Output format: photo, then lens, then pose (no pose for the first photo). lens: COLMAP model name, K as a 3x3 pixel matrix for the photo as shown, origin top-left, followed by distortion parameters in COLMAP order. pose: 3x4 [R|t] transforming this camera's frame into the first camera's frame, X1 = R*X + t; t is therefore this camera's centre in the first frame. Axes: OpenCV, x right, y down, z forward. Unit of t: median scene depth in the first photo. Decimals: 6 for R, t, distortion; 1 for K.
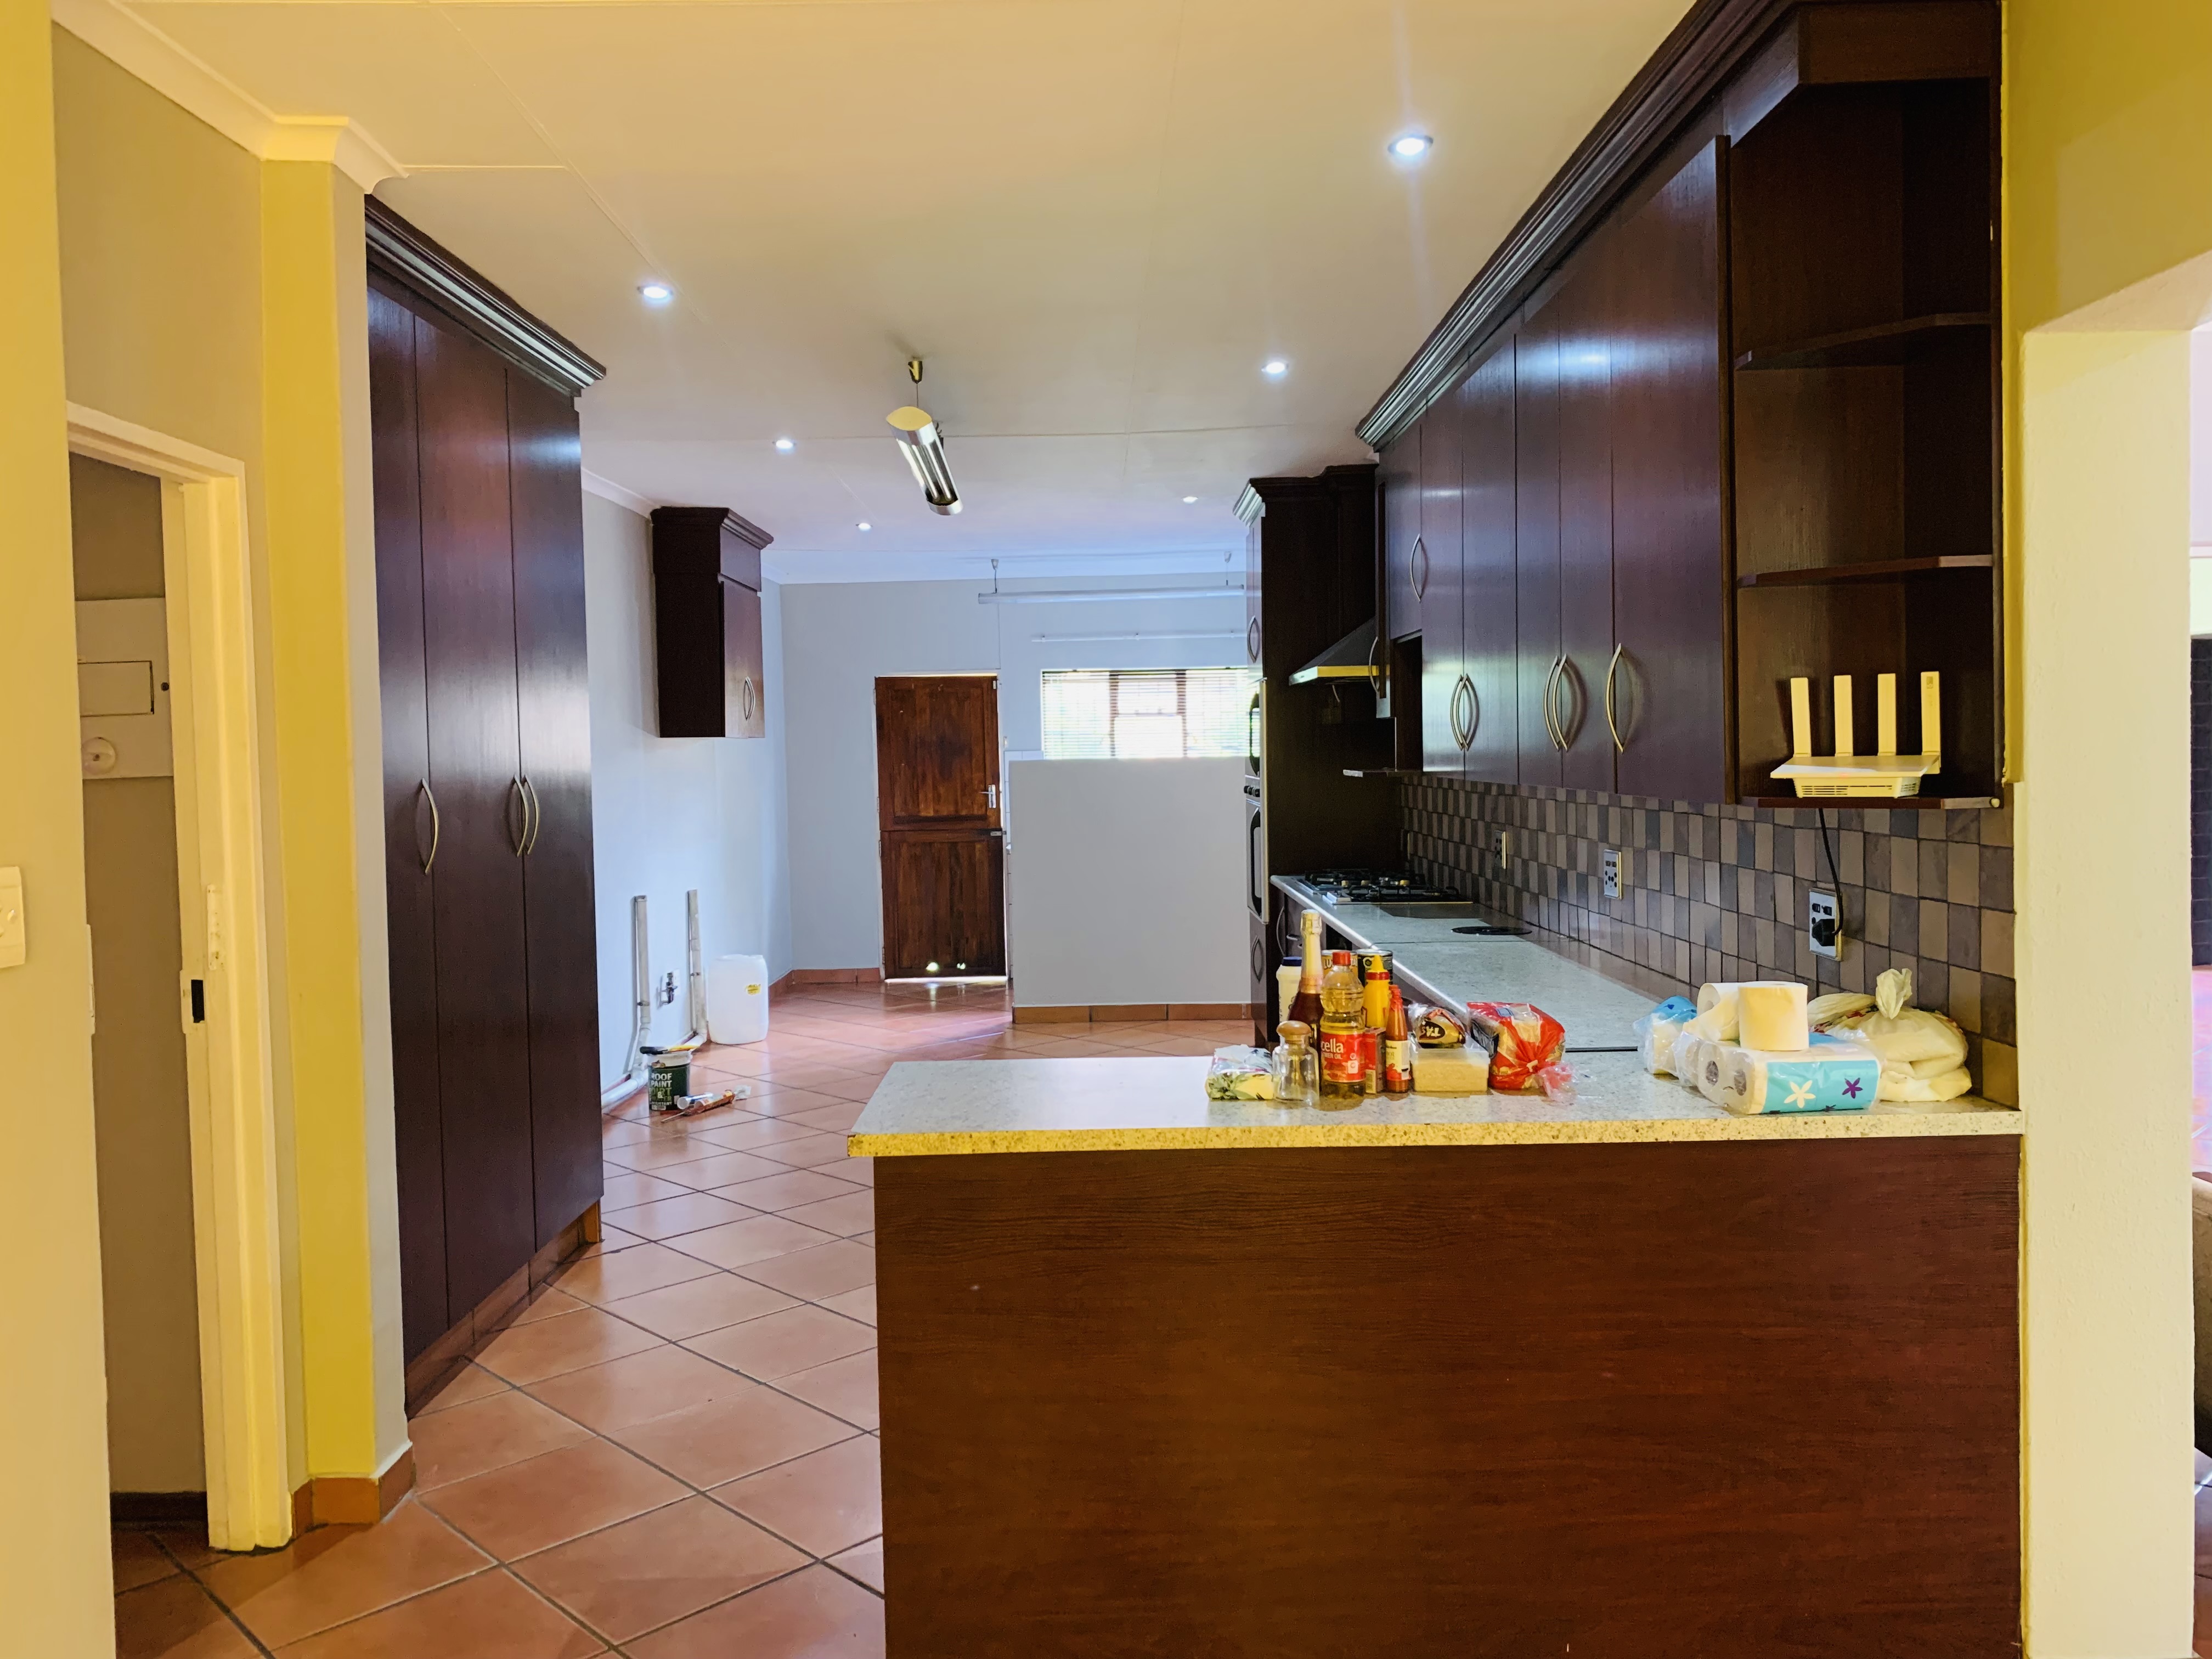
lens RADIAL K [[1715.1, 0, 1105.6], [0, 1715.1, 825.4], [0, 0, 1]] dist [0.060658, -0.044605]
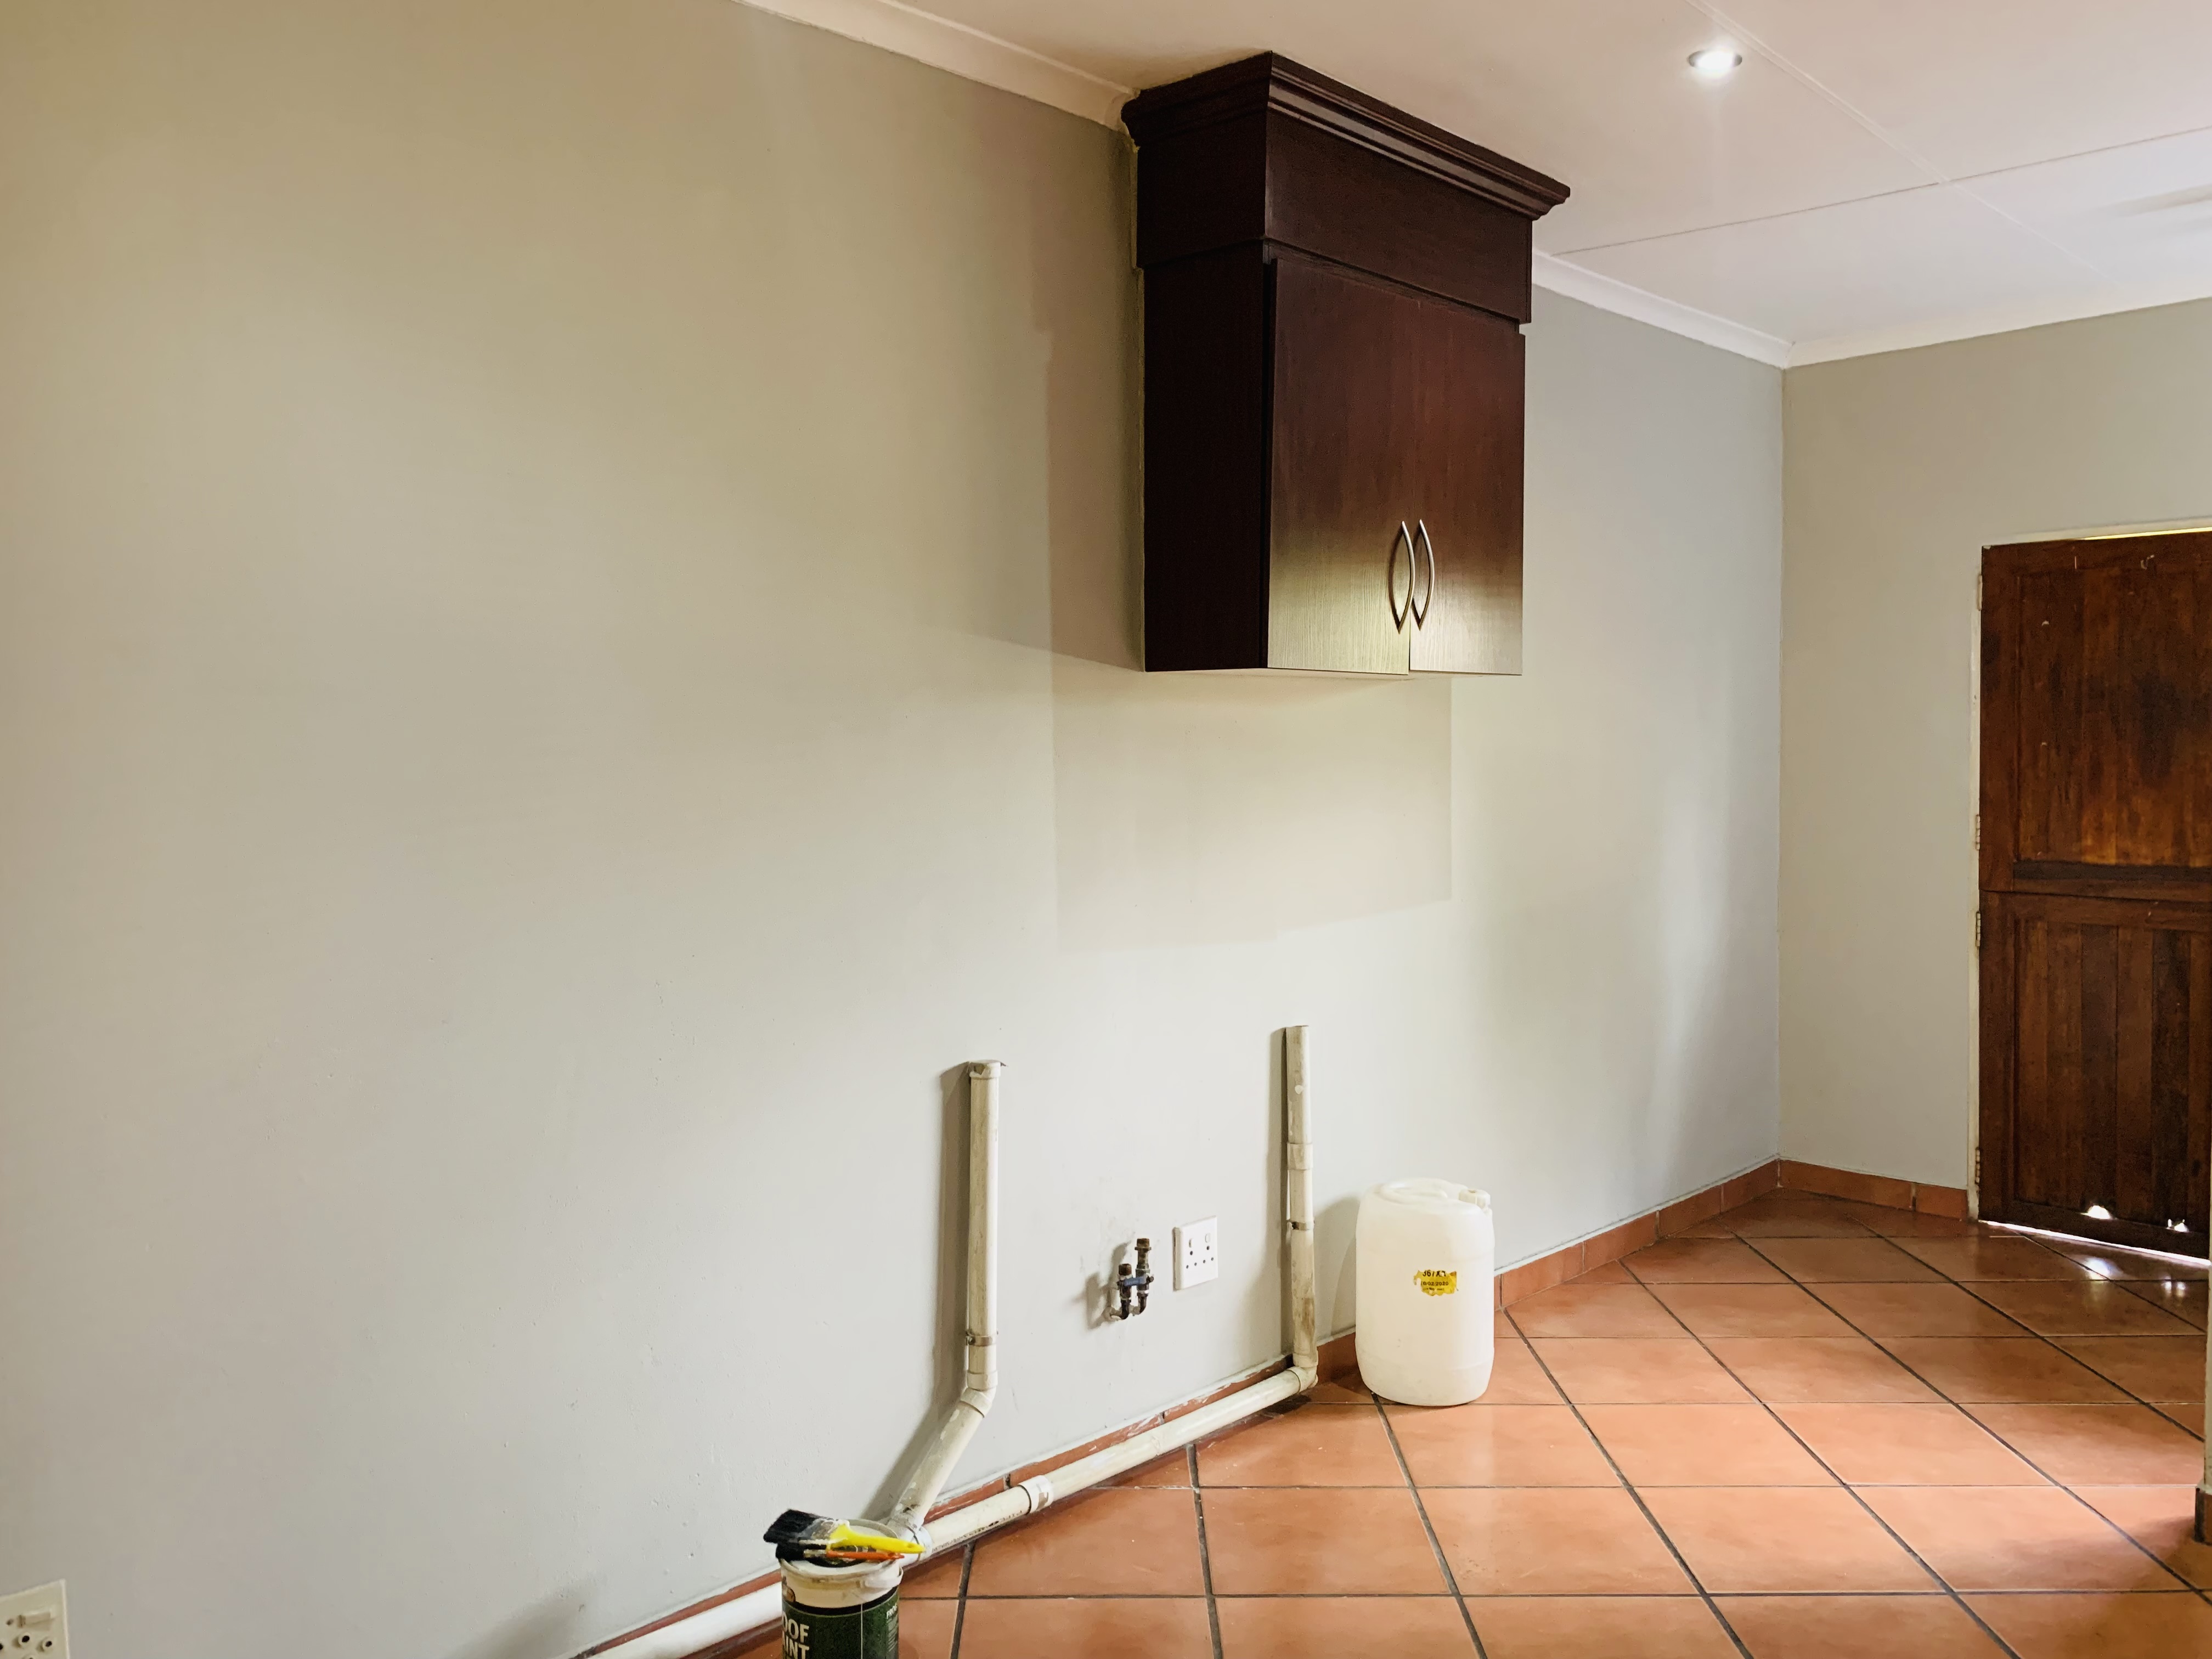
lens RADIAL K [[1715.1, 0, 1108.0], [0, 1715.1, 809.5], [0, 0, 1]] dist [0.060658, -0.044605]
pose [[0.725069, 0.042114, -0.687388, 0.014906], [-0.037967, 0.999055, 0.021161, -0.019009], [0.687629, 0.010755, 0.725982, 0.513642]]
